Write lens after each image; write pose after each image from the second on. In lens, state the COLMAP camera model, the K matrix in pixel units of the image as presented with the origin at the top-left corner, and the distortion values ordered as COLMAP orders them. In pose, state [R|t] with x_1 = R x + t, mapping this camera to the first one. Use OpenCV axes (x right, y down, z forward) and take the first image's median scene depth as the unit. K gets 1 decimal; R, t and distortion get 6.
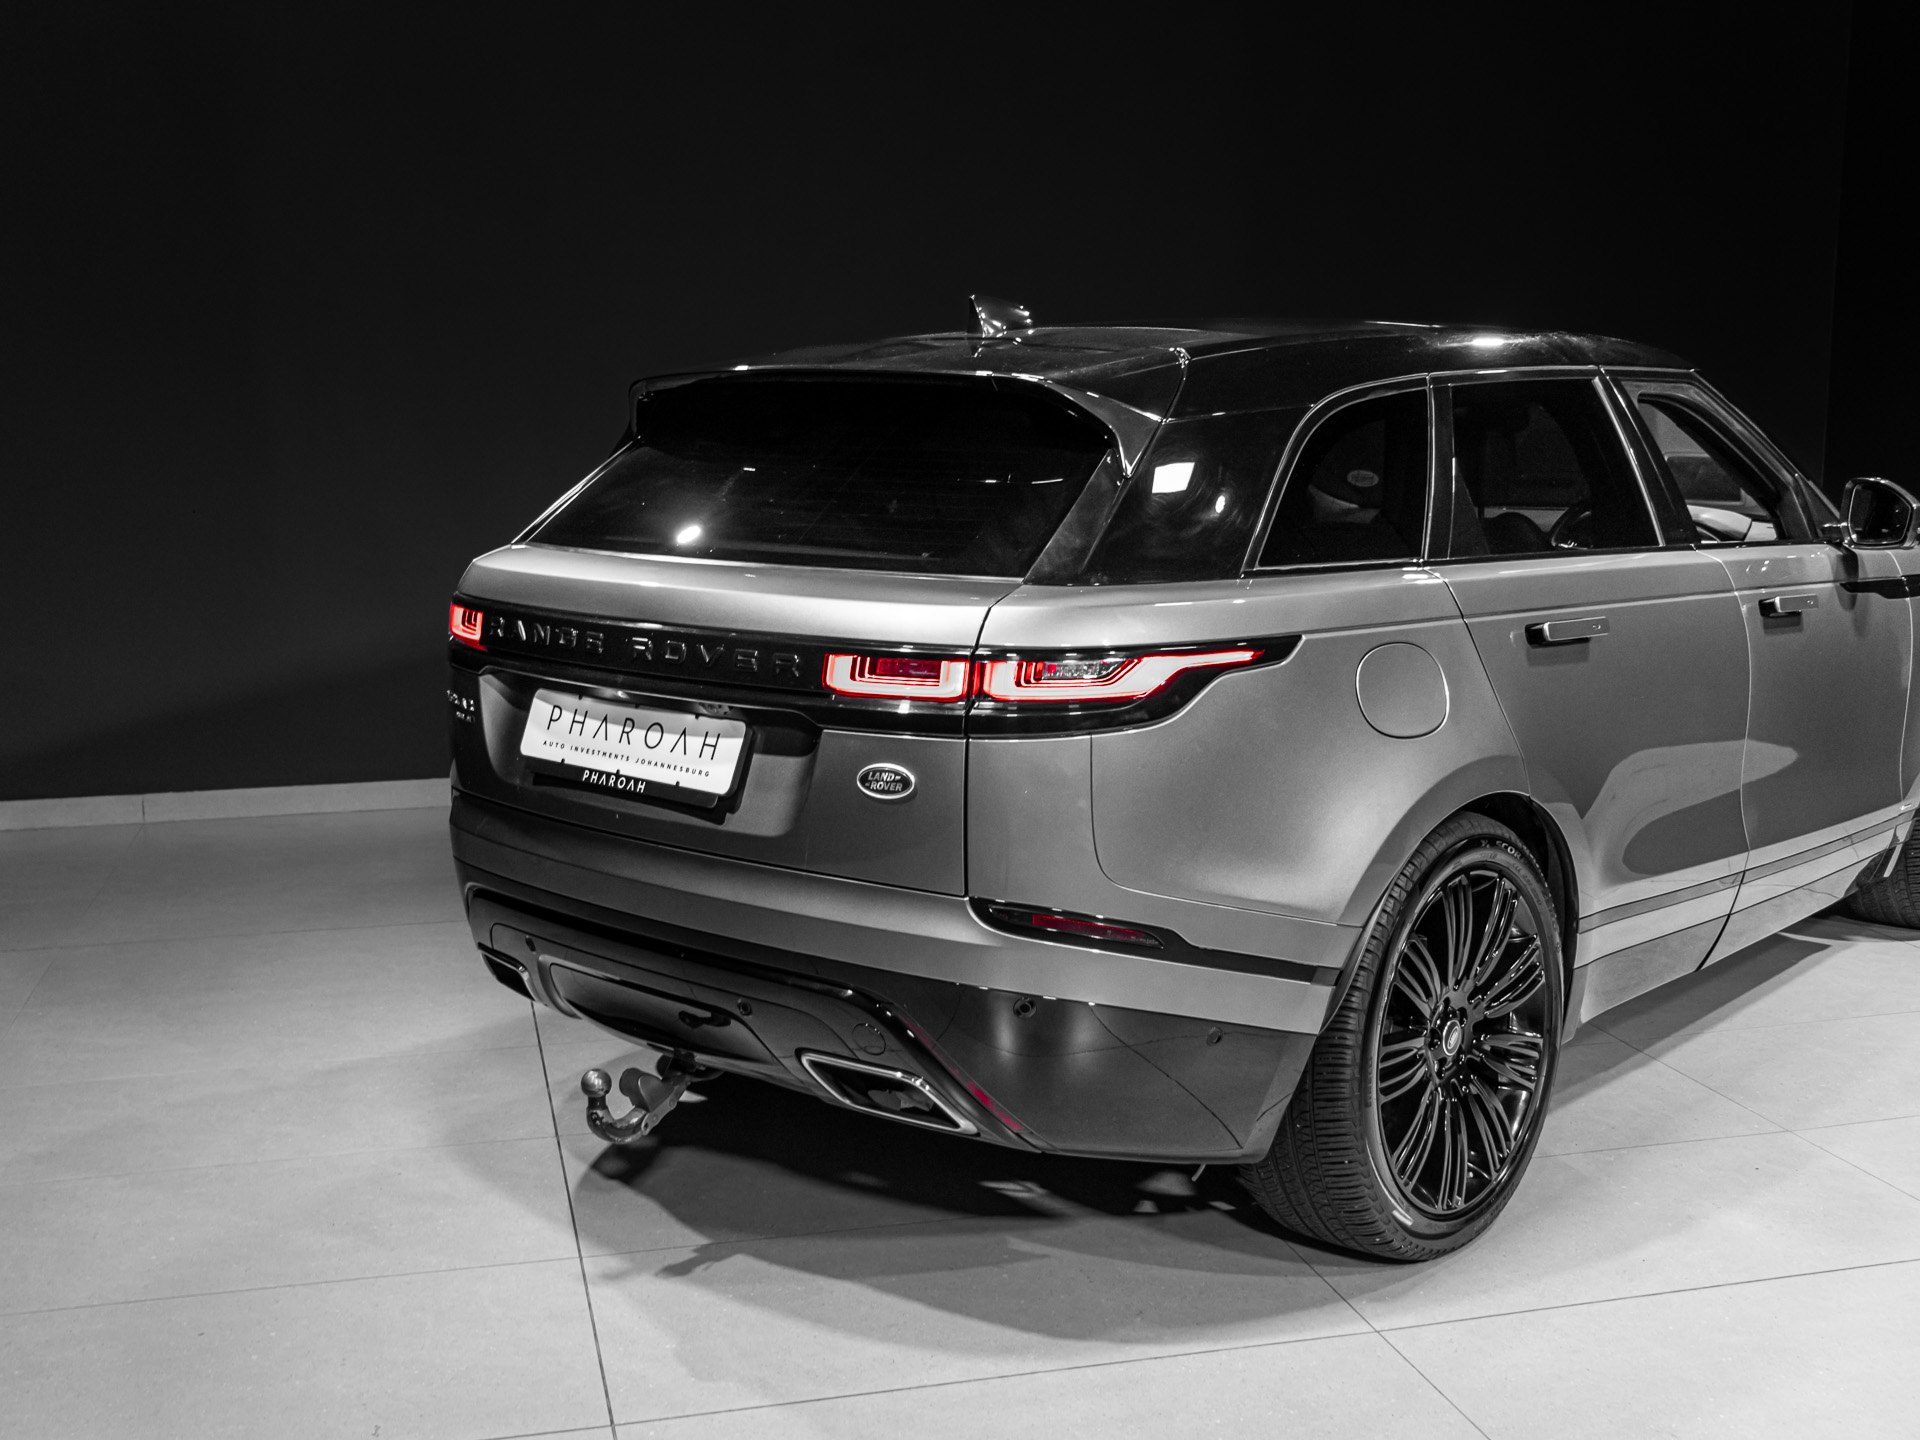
lens RADIAL K [[2062.0, 0, 958.5], [0, 2062.0, 729.8], [0, 0, 1]] dist [-0.017594, 0.002532]
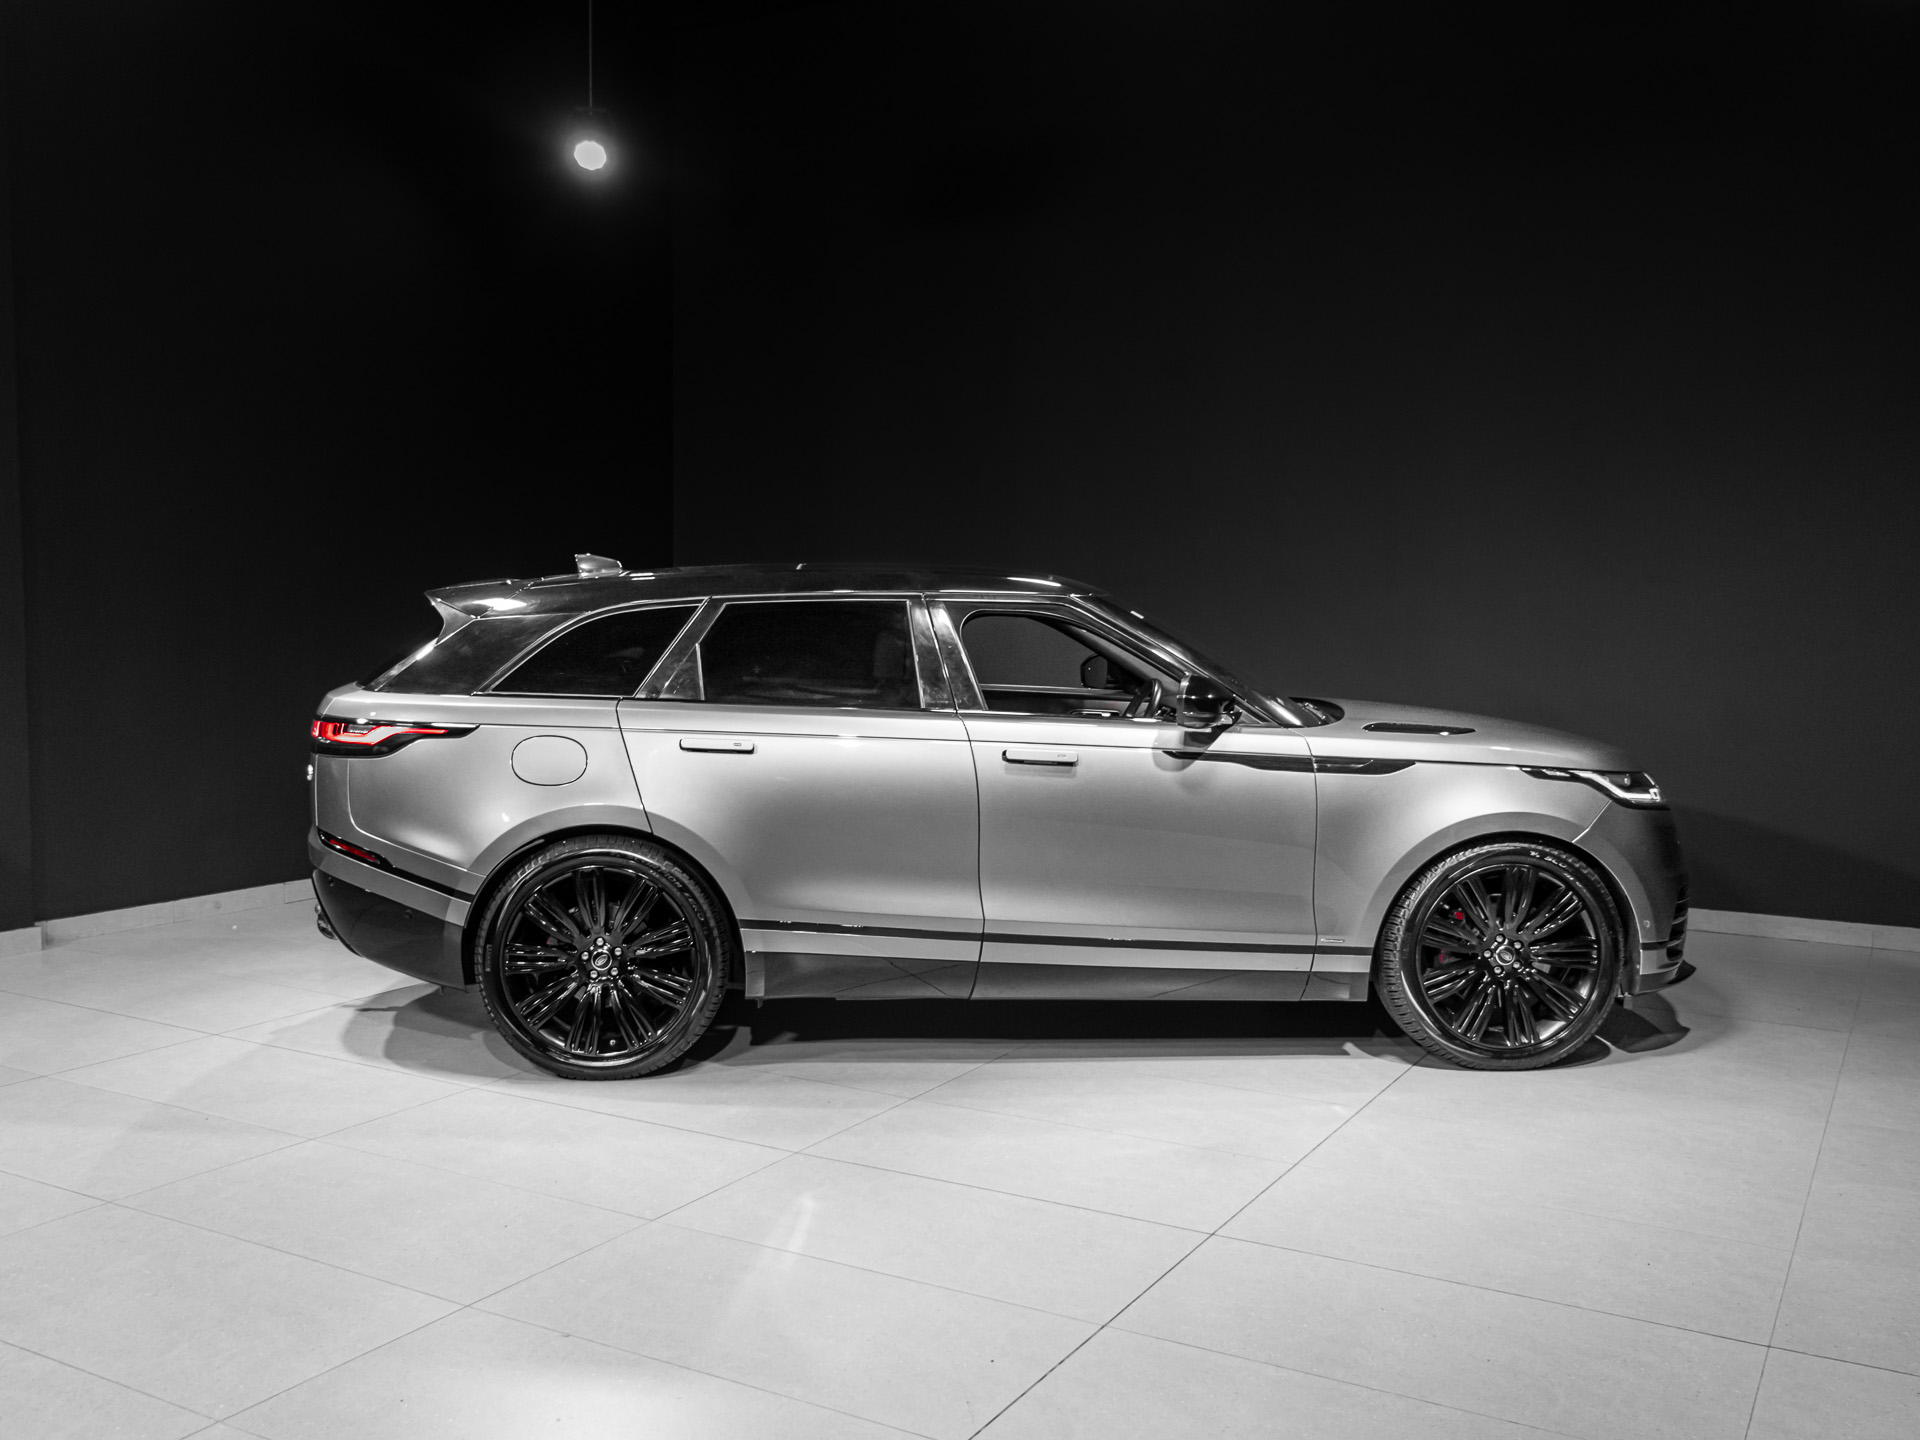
lens RADIAL K [[1736.7, 0, 960.7], [0, 1736.7, 734.9], [0, 0, 1]] dist [0.006061, -0.001646]
pose [[0.714951, 0.065050, -0.696142, 1.585646], [-0.124642, 0.991572, -0.035354, -0.033393], [0.687975, 0.112045, 0.717033, 0.106295]]
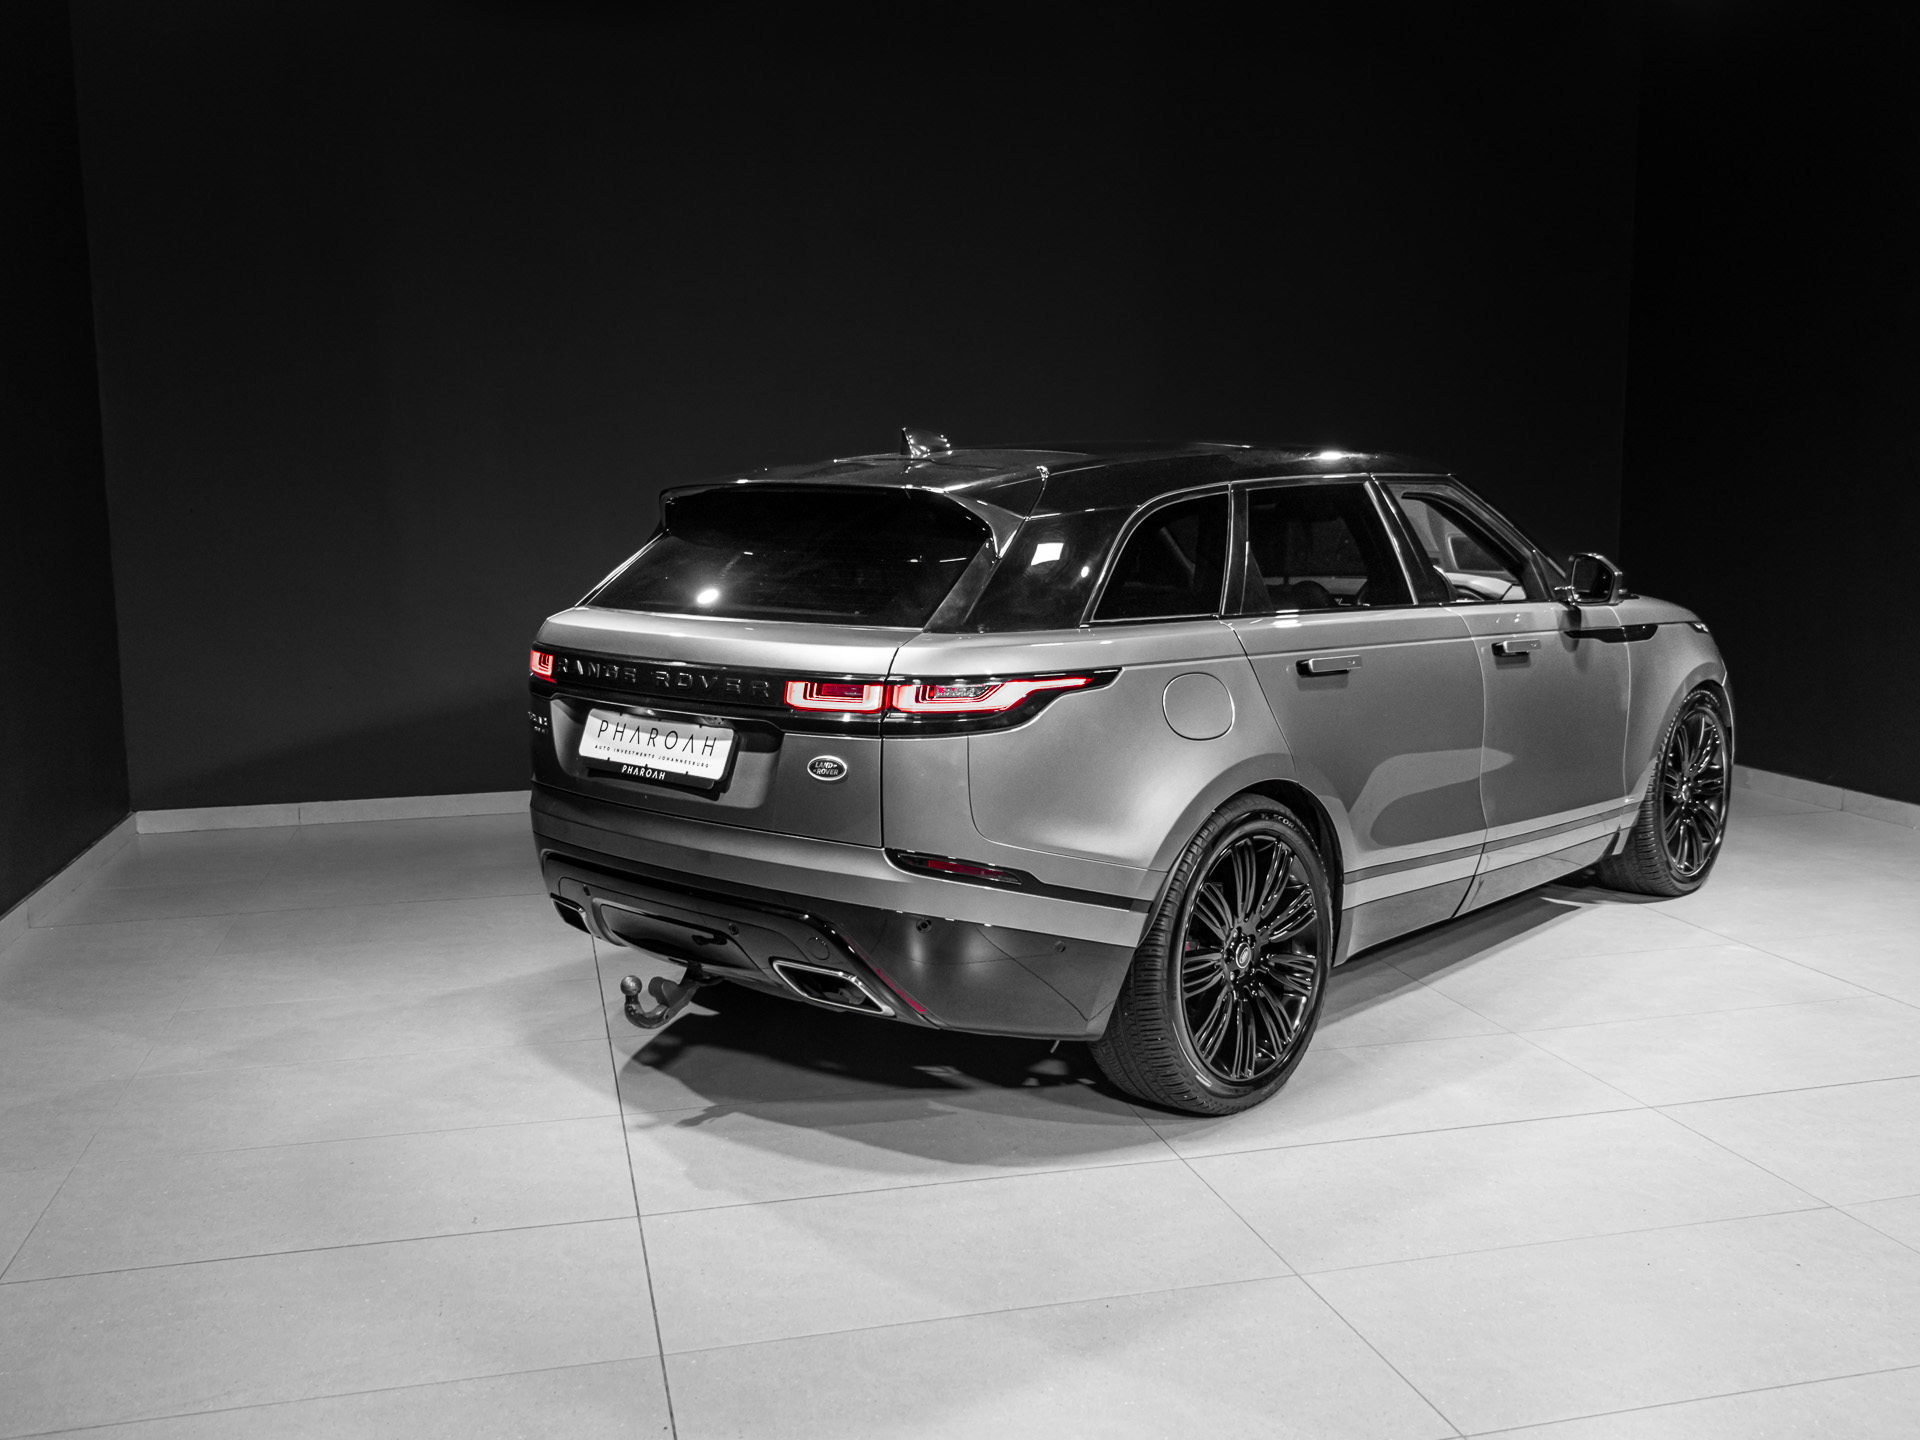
lens RADIAL K [[1745.8, 0, 958.4], [0, 1745.8, 727.0], [0, 0, 1]] dist [0.004298, 0.009000]
pose [[0.999944, -0.004363, -0.009671, 0.060907], [0.004149, 0.999748, -0.022050, 0.020559], [0.009765, 0.022009, 0.999710, -0.201156]]
